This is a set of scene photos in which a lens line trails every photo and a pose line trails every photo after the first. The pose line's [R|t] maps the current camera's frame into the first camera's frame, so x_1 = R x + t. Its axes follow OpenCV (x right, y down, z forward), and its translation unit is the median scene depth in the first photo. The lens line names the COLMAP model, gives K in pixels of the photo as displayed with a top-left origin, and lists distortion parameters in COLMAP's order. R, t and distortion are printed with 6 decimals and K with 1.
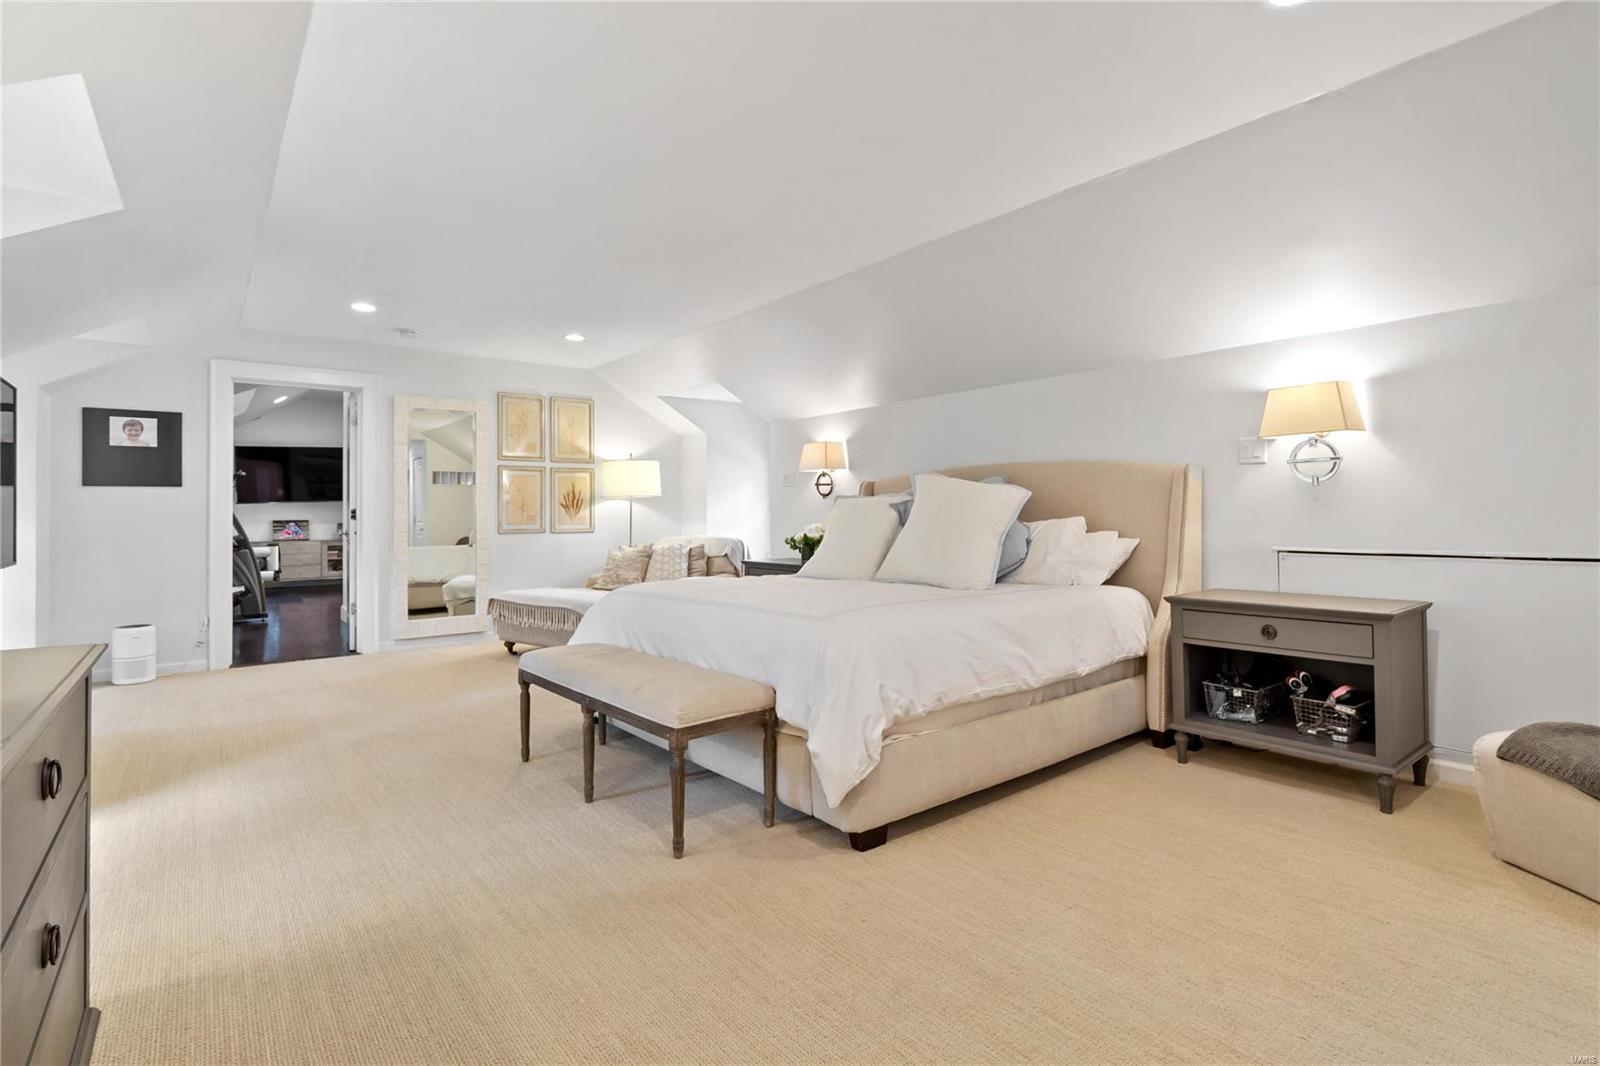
lens RADIAL K [[761.3, 0, 803.1], [0, 761.3, 505.7], [0, 0, 1]] dist [-0.010505, -0.000233]
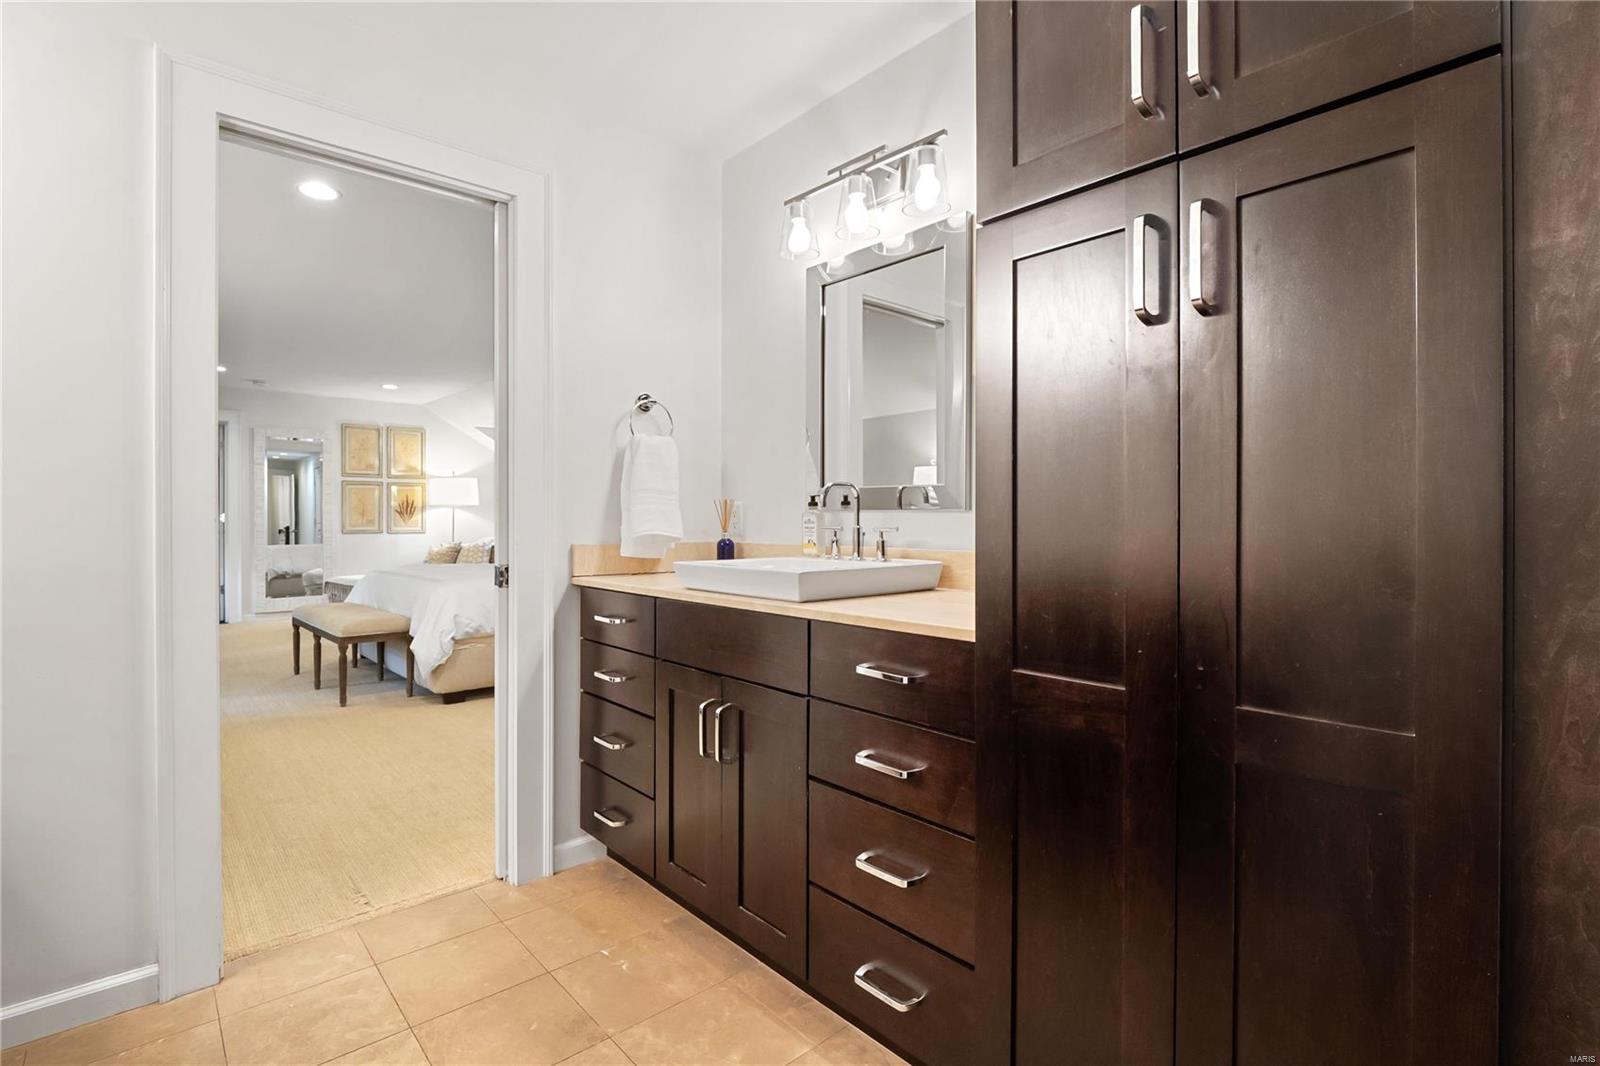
lens RADIAL K [[761.5, 0, 796.4], [0, 761.5, 524.5], [0, 0, 1]] dist [-0.003580, 0.000118]
pose [[0.998929, 0.010311, 0.045117, 0.331135], [-0.011108, 0.999786, 0.017461, -0.009830], [-0.044927, -0.017944, 0.998829, -0.346856]]
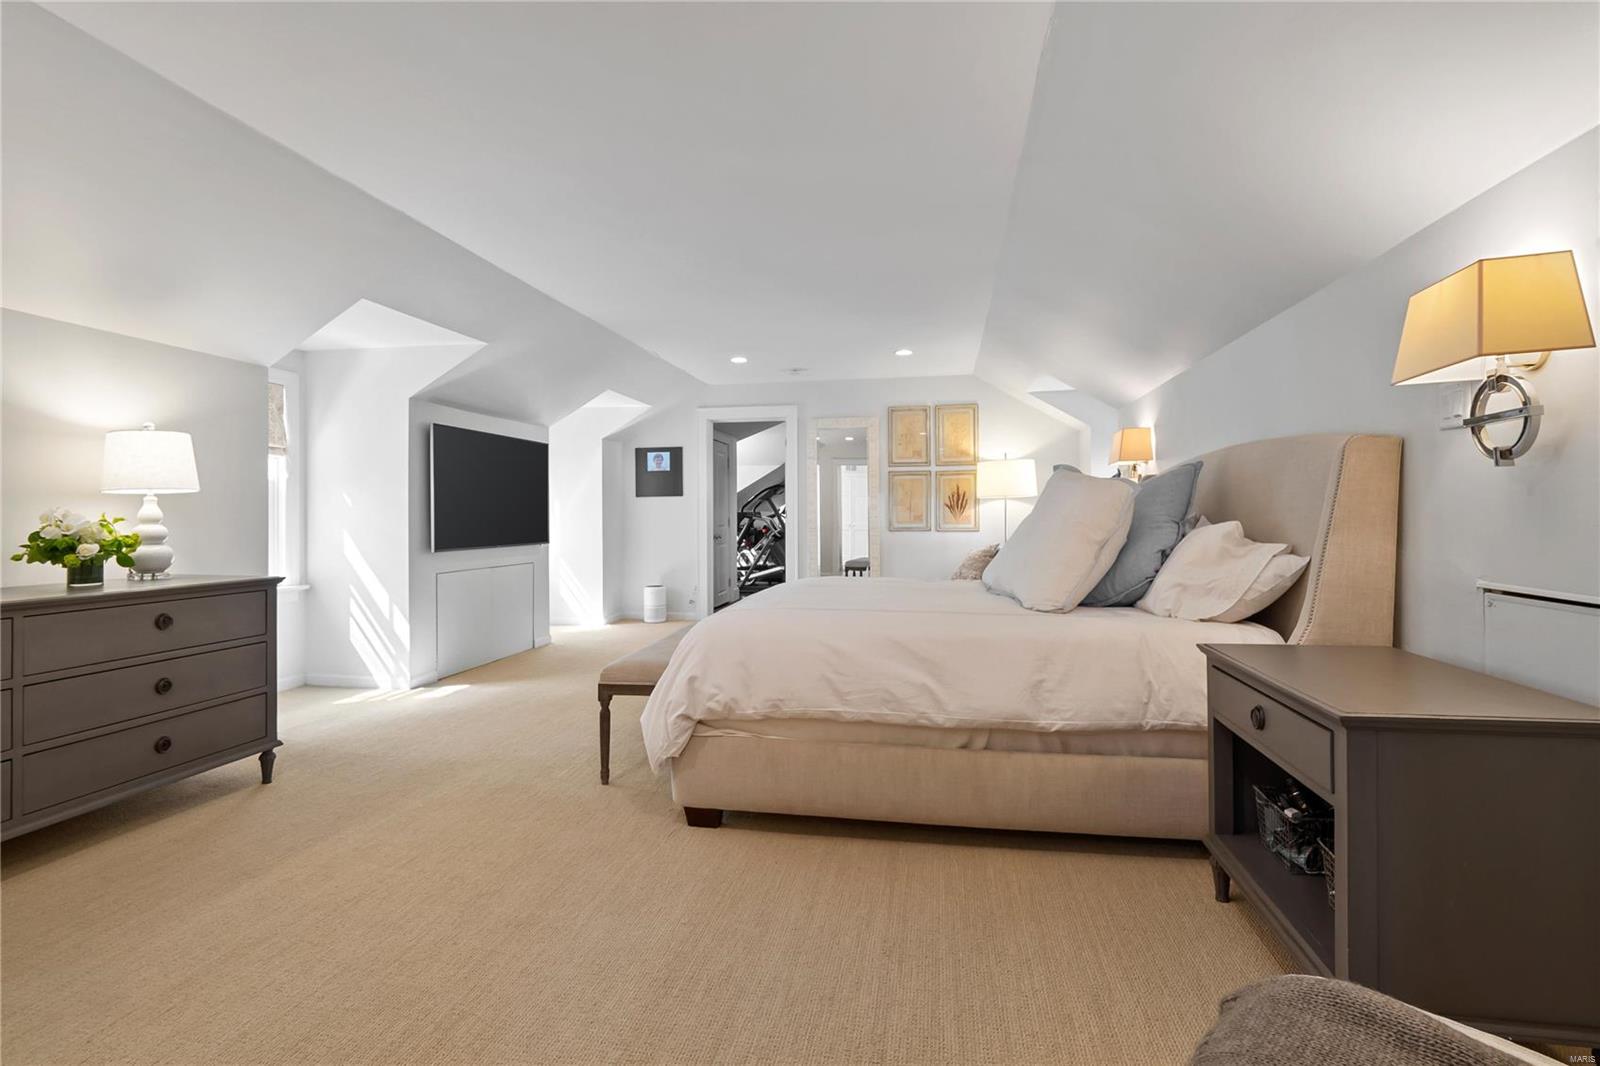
lens RADIAL K [[761.3, 0, 803.1], [0, 761.3, 505.7], [0, 0, 1]] dist [-0.010505, -0.000233]
pose [[0.654100, -0.006891, -0.756377, 0.402111], [0.010144, 0.999948, -0.000338, -0.002409], [0.756340, -0.007452, 0.654136, 0.160665]]
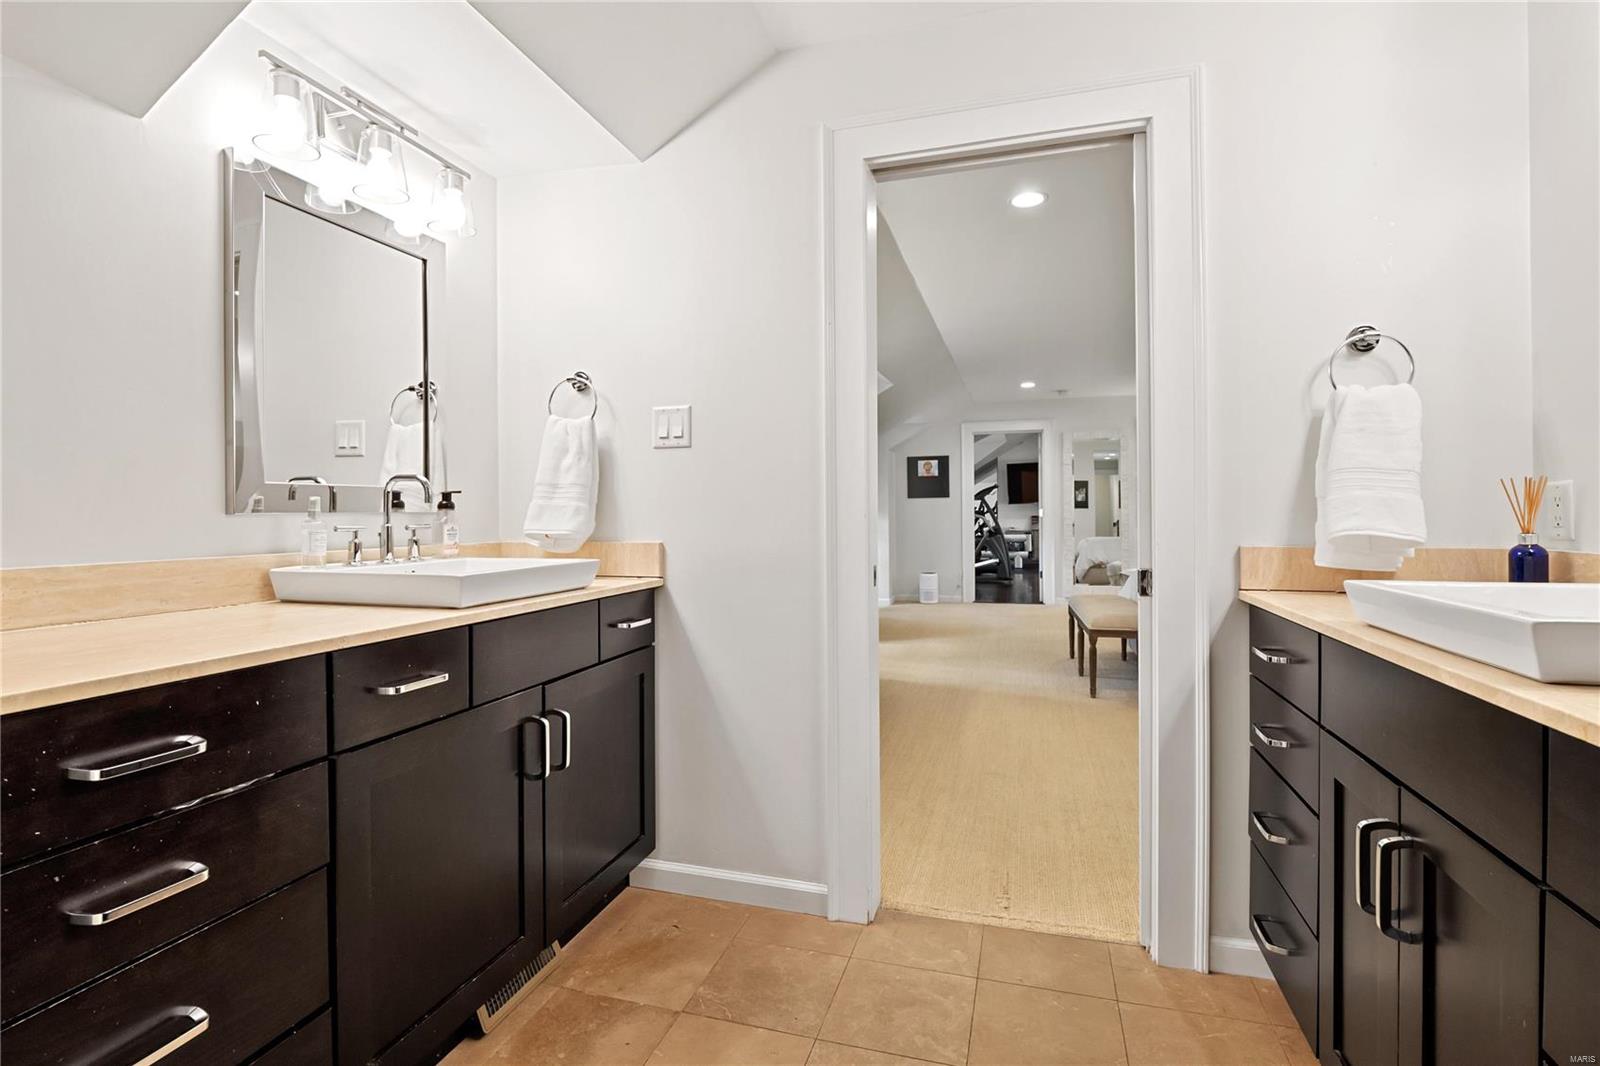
lens RADIAL K [[760.8, 0, 794.9], [0, 760.8, 518.4], [0, 0, 1]] dist [-0.010411, -0.000455]
pose [[0.563279, 0.008272, -0.826226, 0.378688], [0.011661, 0.999771, 0.017960, -0.009828], [0.826185, -0.019751, 0.563053, -0.257895]]
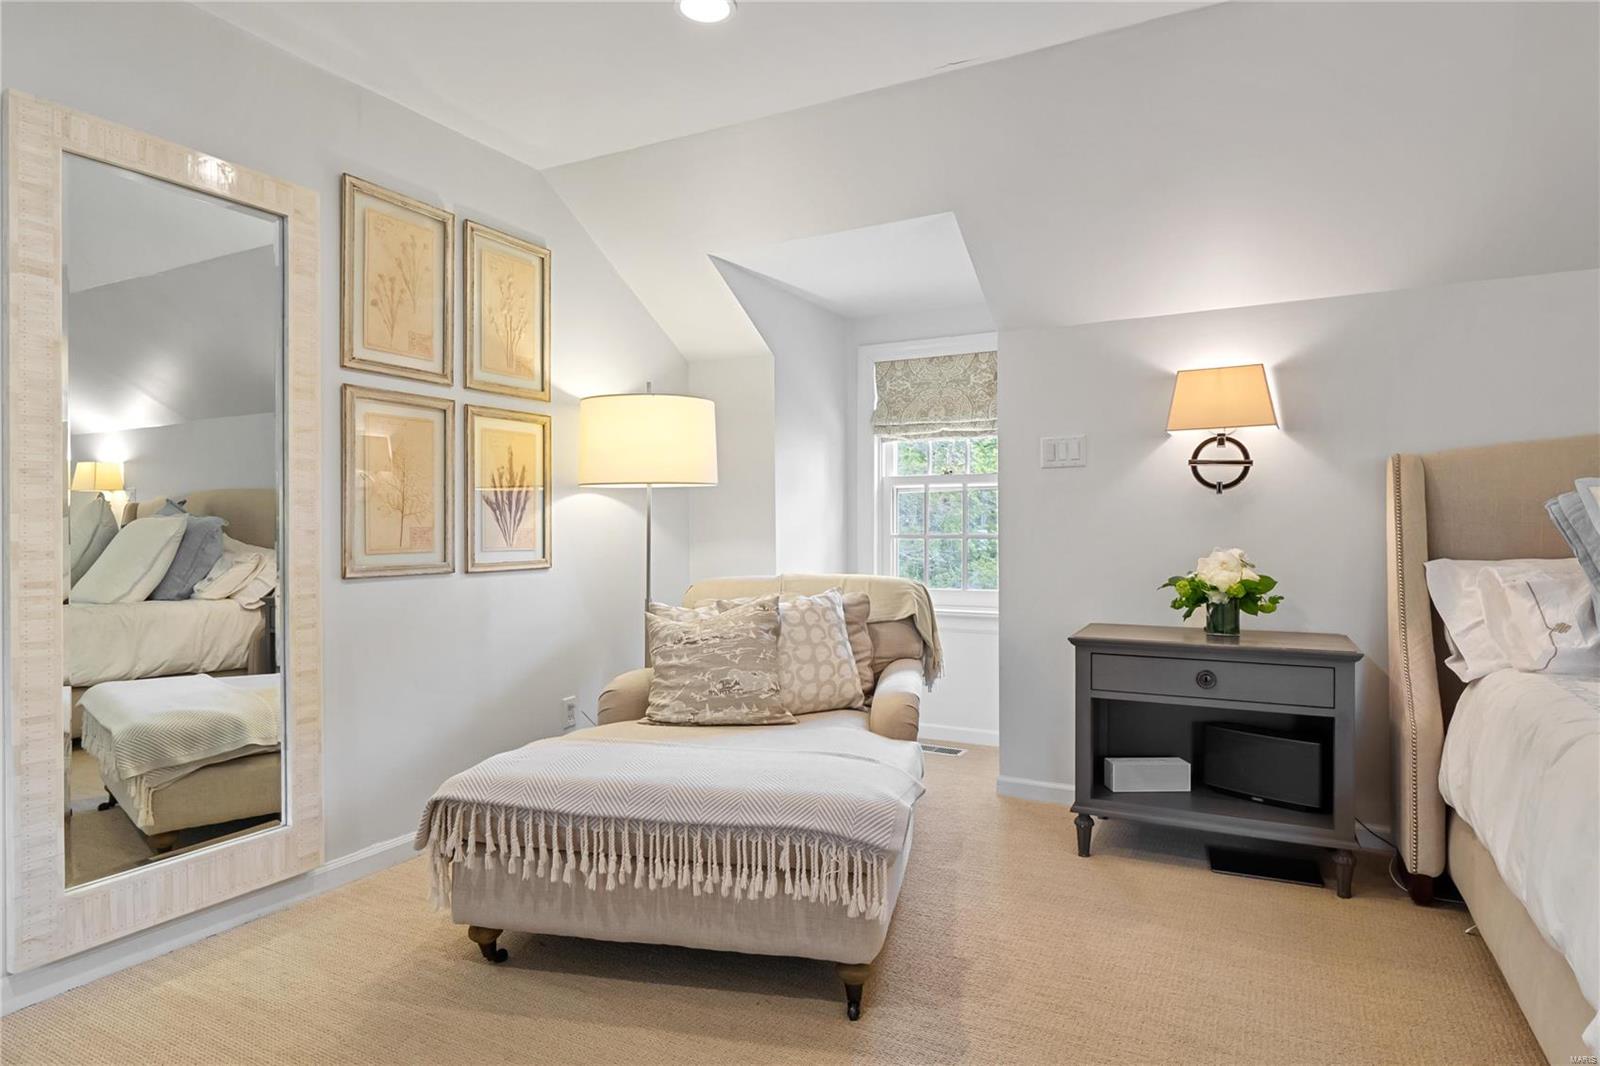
lens RADIAL K [[922.1, 0, 793.7], [0, 922.1, 519.4], [0, 0, 1]] dist [0.002871, -0.000248]
pose [[0.922537, 0.005459, 0.385871, -0.394273], [-0.008369, 0.999948, 0.005863, 0.004755], [-0.385819, -0.008639, 0.922534, 0.558041]]
